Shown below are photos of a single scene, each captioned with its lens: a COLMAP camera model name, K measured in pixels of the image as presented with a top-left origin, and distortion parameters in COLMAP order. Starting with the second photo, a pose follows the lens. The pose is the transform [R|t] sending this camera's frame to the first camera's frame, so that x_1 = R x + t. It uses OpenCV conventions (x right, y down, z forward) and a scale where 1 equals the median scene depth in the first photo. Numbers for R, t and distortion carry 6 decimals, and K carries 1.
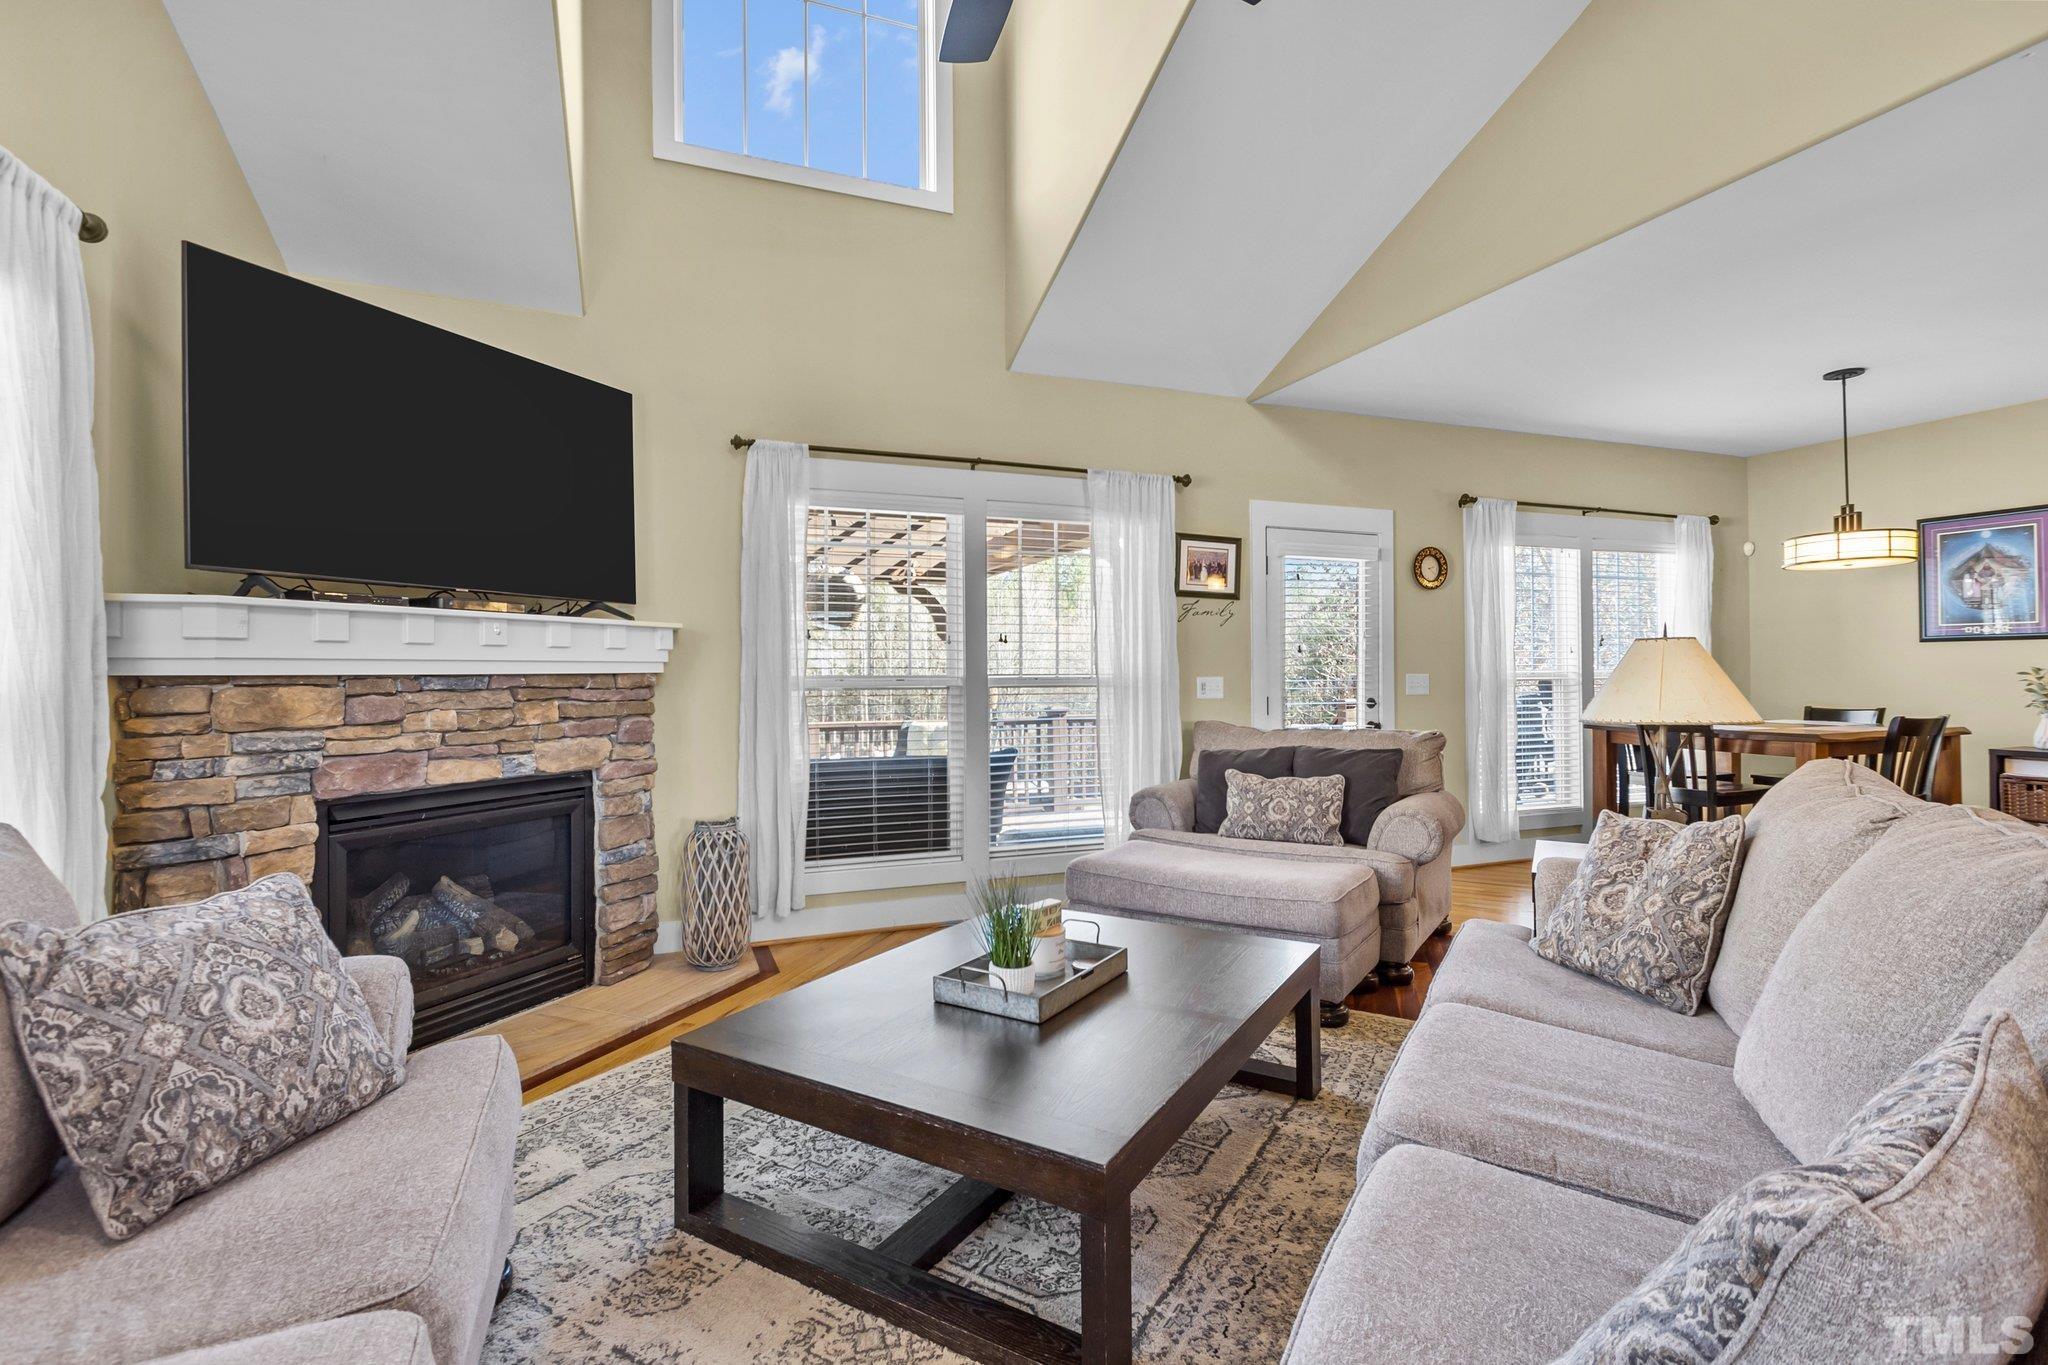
lens RADIAL K [[944.9, 0, 1035.8], [0, 944.9, 671.0], [0, 0, 1]] dist [0.015518, -0.004836]
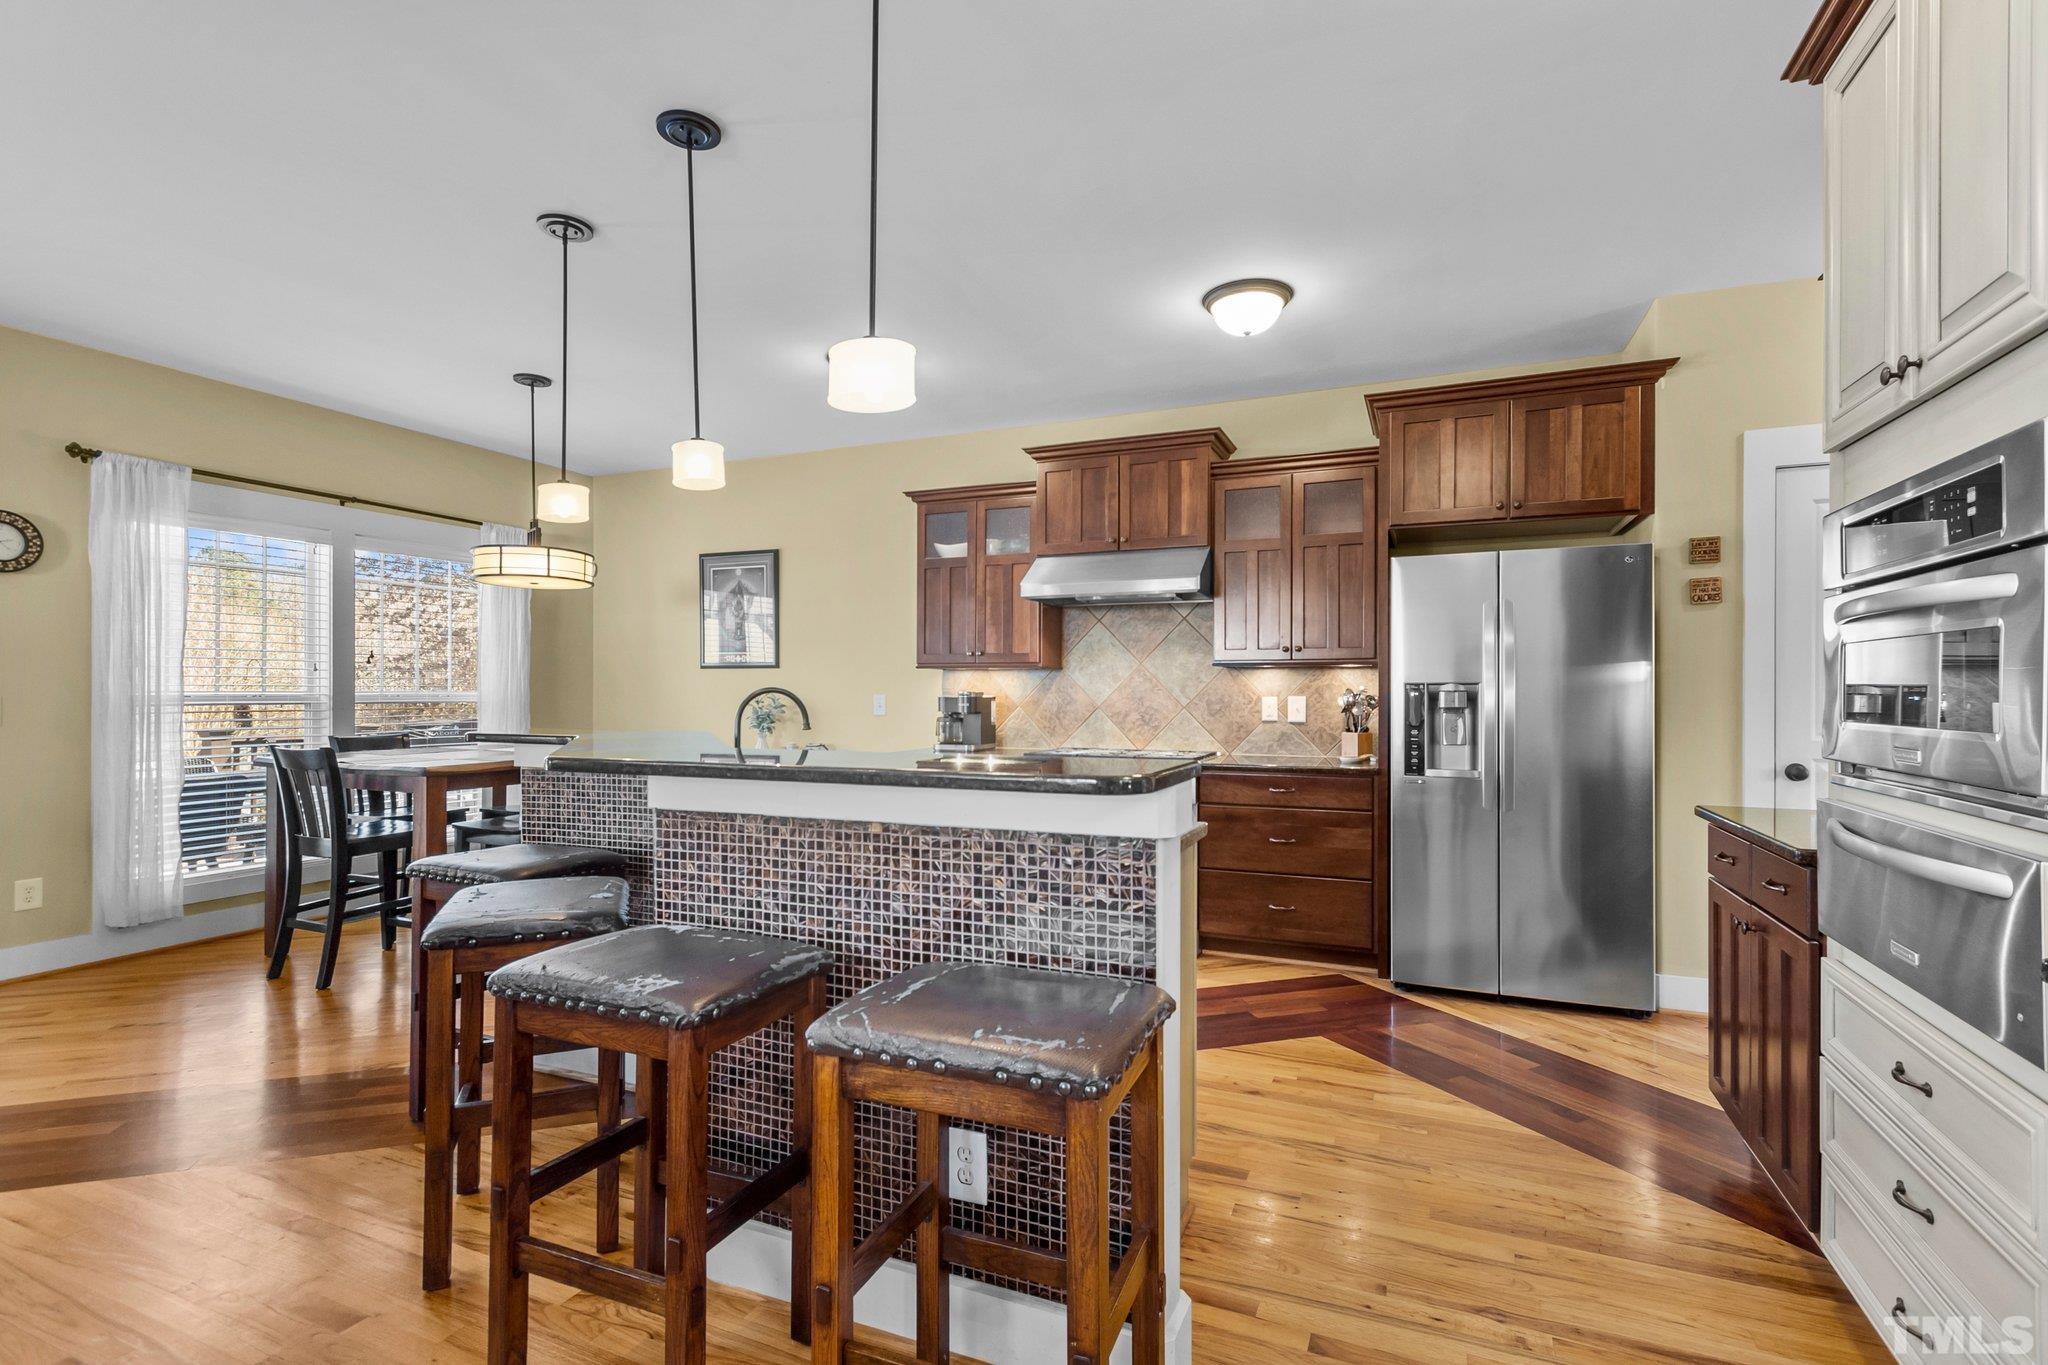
lens RADIAL K [[944.9, 0, 1020.6], [0, 944.9, 685.4], [0, 0, 1]] dist [0.015518, -0.004836]
pose [[0.715012, 0.013396, 0.698984, 0.632209], [-0.008429, 0.999909, -0.010541, -0.005311], [-0.699061, 0.001645, 0.715060, -0.006549]]
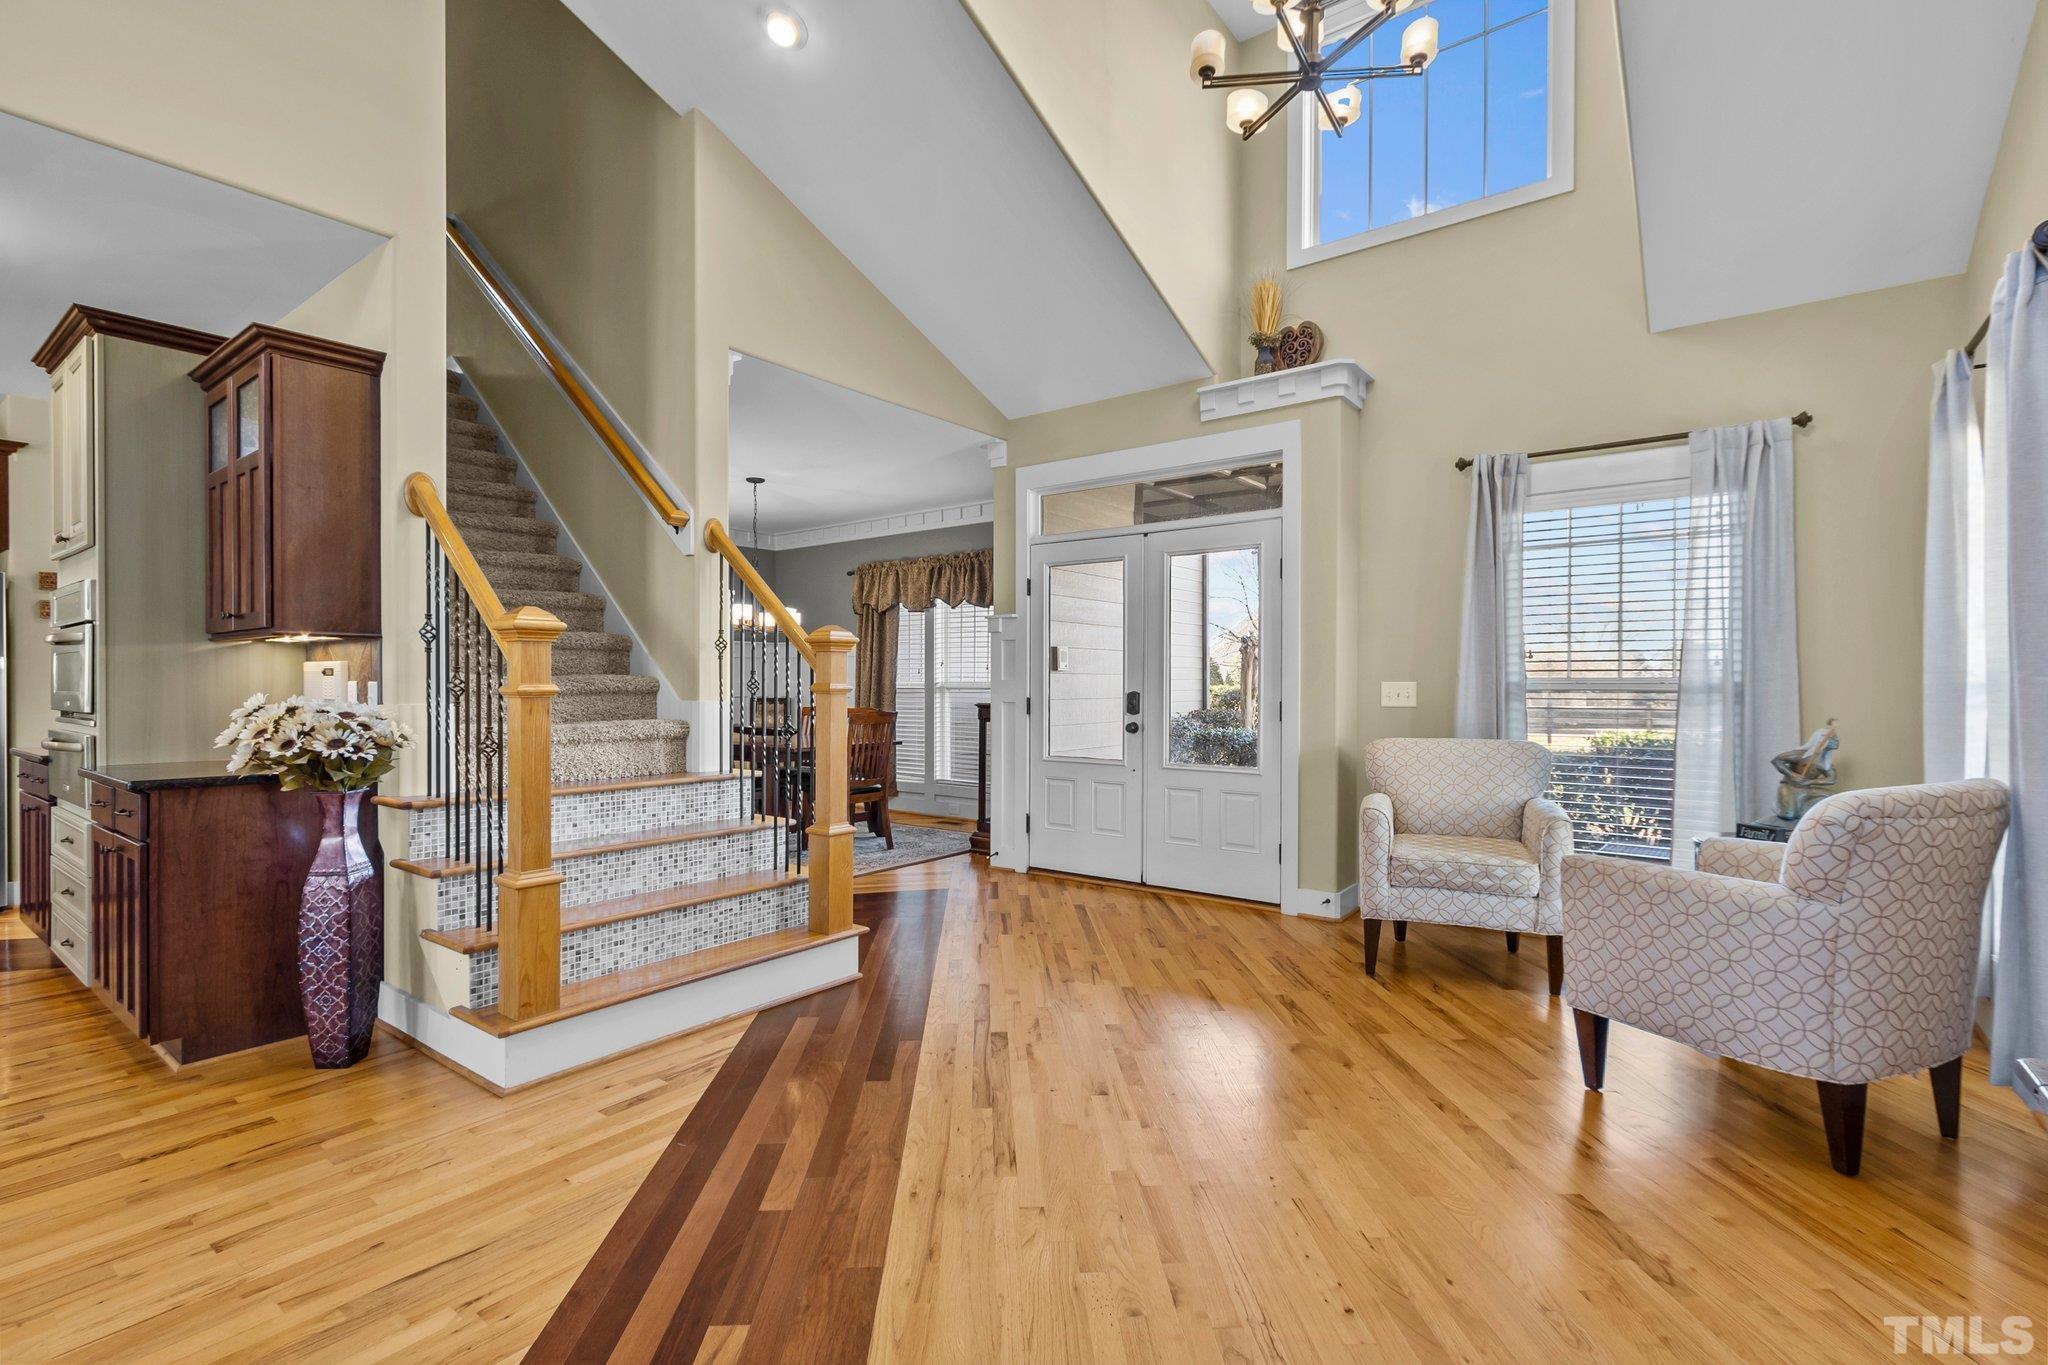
lens RADIAL K [[944.9, 0, 1018.1], [0, 944.9, 695.2], [0, 0, 1]] dist [0.015518, -0.004836]
pose [[-0.500781, -0.002441, 0.865570, -0.038309], [0.001454, 0.999992, 0.003662, 0.004451], [-0.865573, 0.003093, -0.500774, -0.290875]]
